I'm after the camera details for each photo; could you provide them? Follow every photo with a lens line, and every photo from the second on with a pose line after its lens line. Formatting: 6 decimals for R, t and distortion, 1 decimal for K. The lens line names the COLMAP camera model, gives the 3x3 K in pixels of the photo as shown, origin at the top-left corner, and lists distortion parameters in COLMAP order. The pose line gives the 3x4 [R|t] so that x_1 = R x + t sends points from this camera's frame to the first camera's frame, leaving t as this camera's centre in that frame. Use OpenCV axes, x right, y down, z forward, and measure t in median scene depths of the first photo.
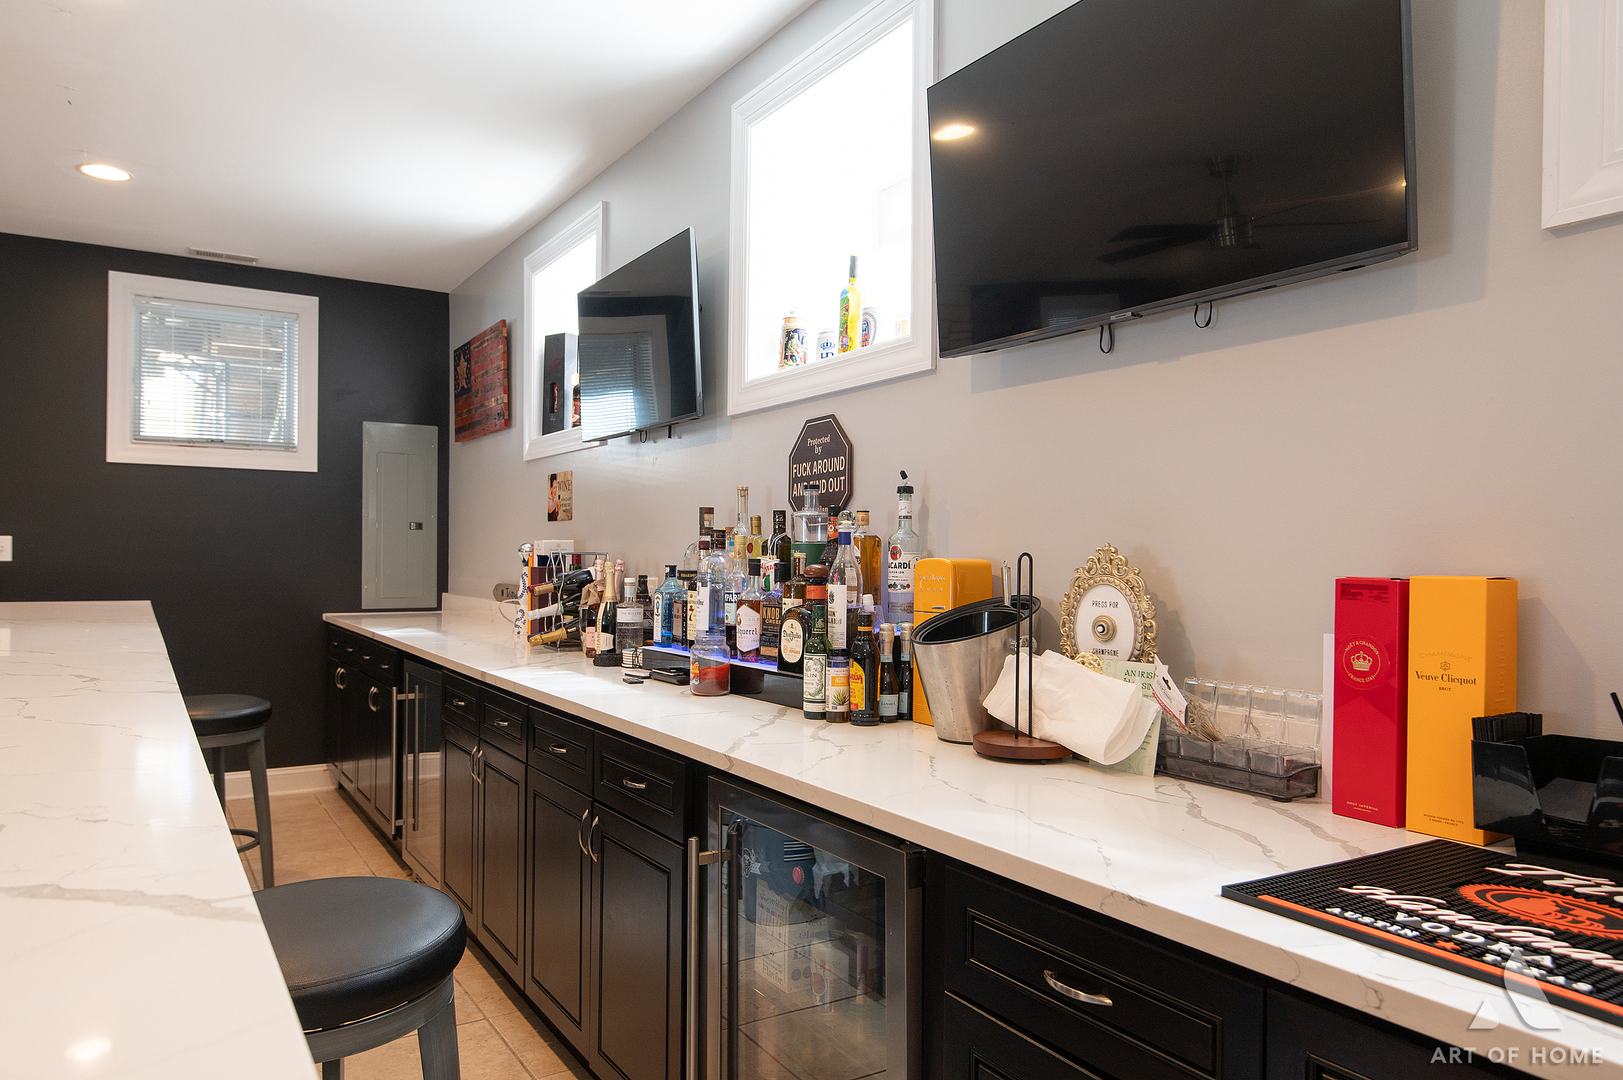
lens RADIAL K [[1044.6, 0, 814.3], [0, 1044.6, 543.2], [0, 0, 1]] dist [0.006650, -0.003605]
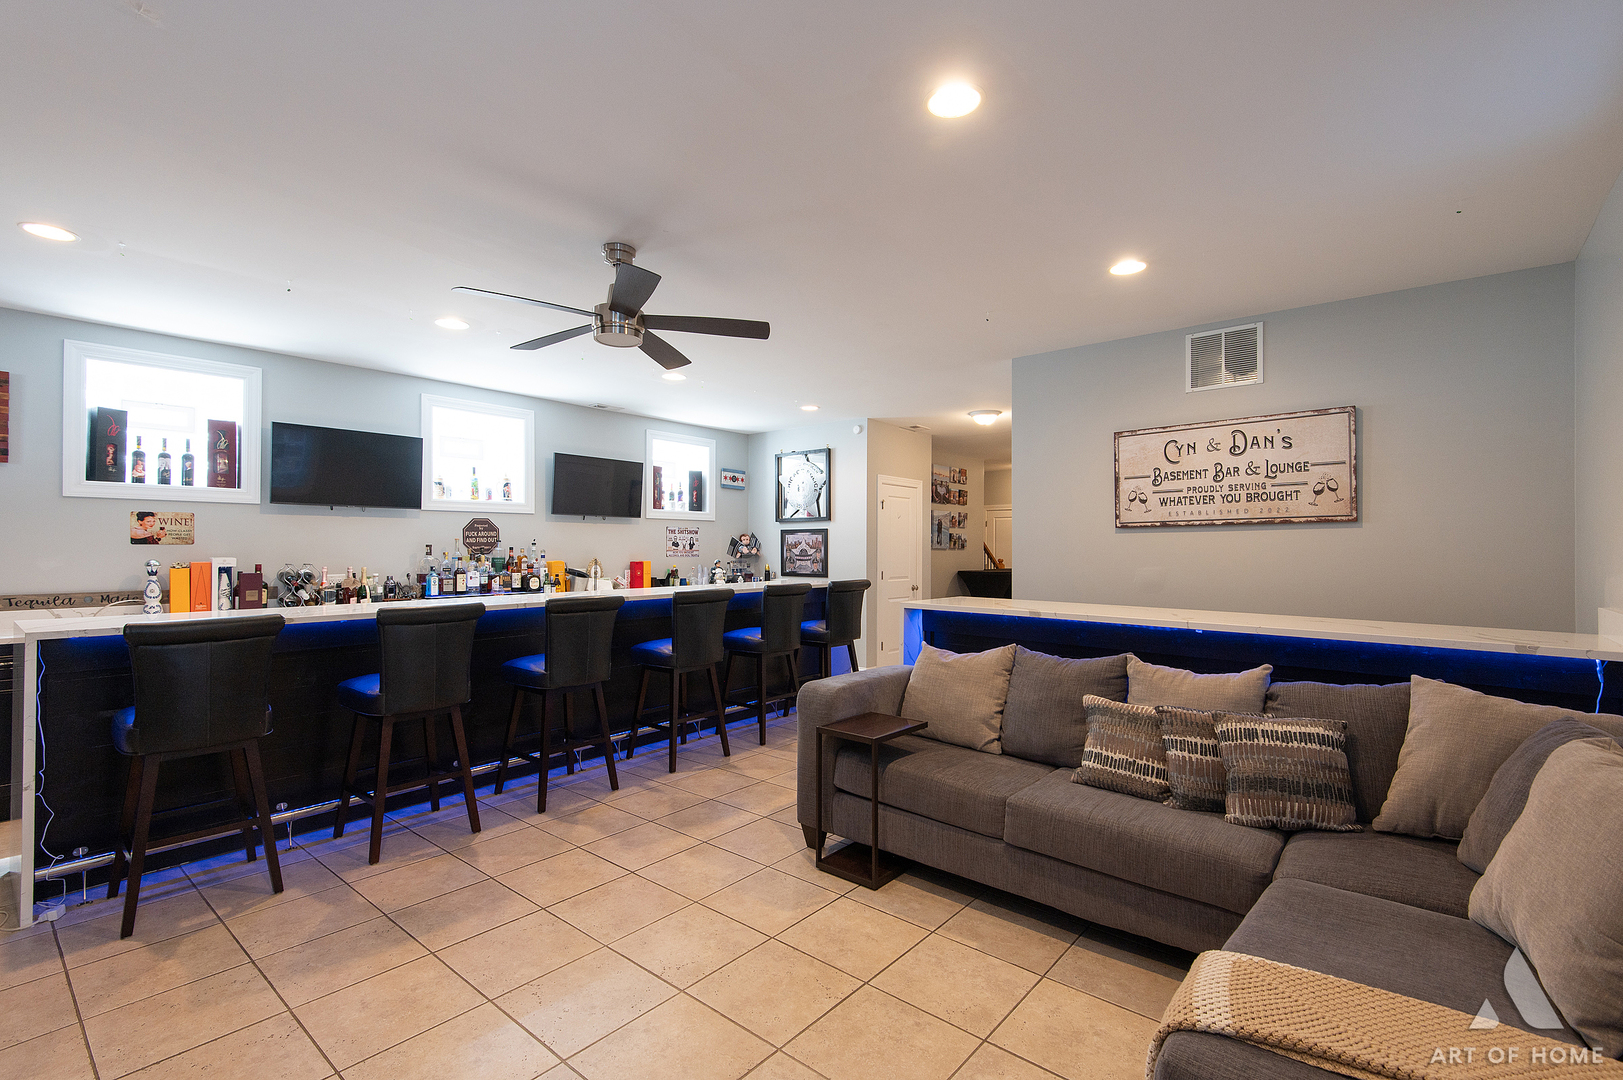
lens RADIAL K [[727.6, 0, 784.4], [0, 727.6, 544.9], [0, 0, 1]] dist [0.023931, -0.013459]
pose [[-0.242677, 0.005624, 0.970091, -2.370553], [-0.003742, 0.999970, -0.006733, -0.027272], [-0.970100, -0.005264, -0.242649, 0.630694]]
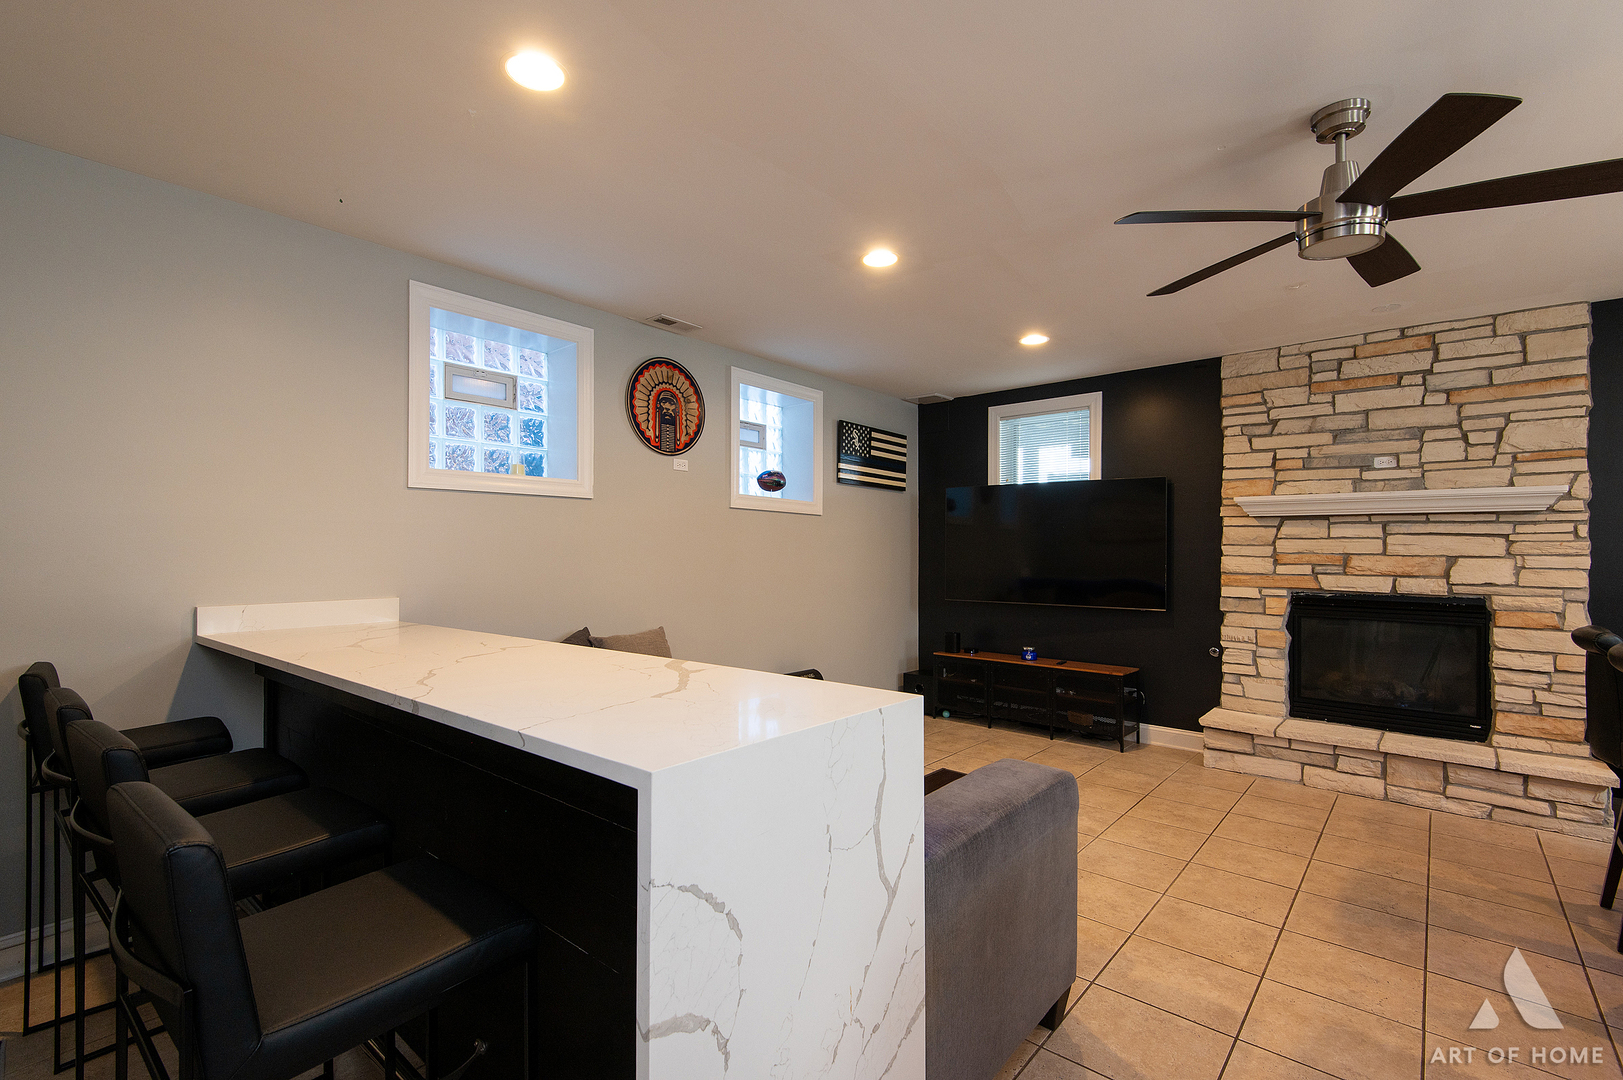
lens RADIAL K [[727.6, 0, 816.6], [0, 727.6, 543.2], [0, 0, 1]] dist [0.023931, -0.013459]
pose [[0.273659, -0.007665, -0.961796, -0.564021], [-0.006853, 0.999927, -0.009919, -0.034806], [0.961802, 0.009305, 0.273587, -0.153574]]
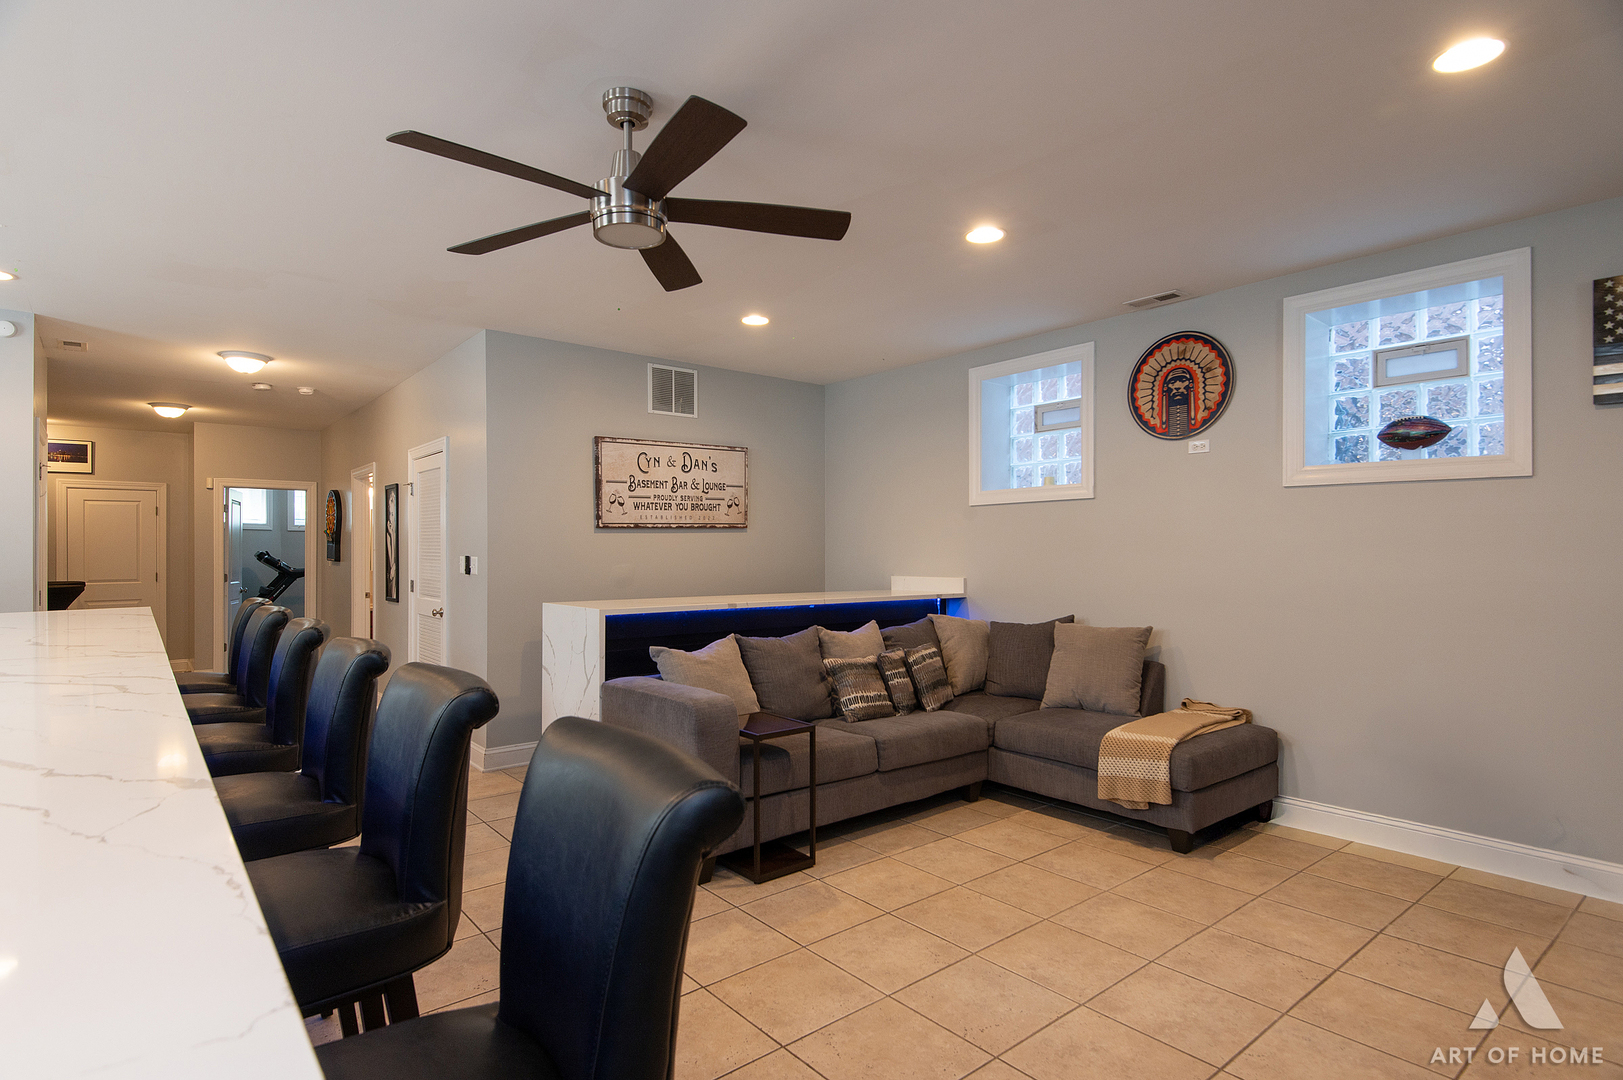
lens RADIAL K [[851.8, 0, 803.9], [0, 851.8, 544.3], [0, 0, 1]] dist [0.013237, -0.008000]
pose [[-0.996162, 0.003818, -0.087440, -1.277585], [0.004357, 0.999973, -0.005982, -0.026573], [0.087415, -0.006340, -0.996152, 1.537522]]
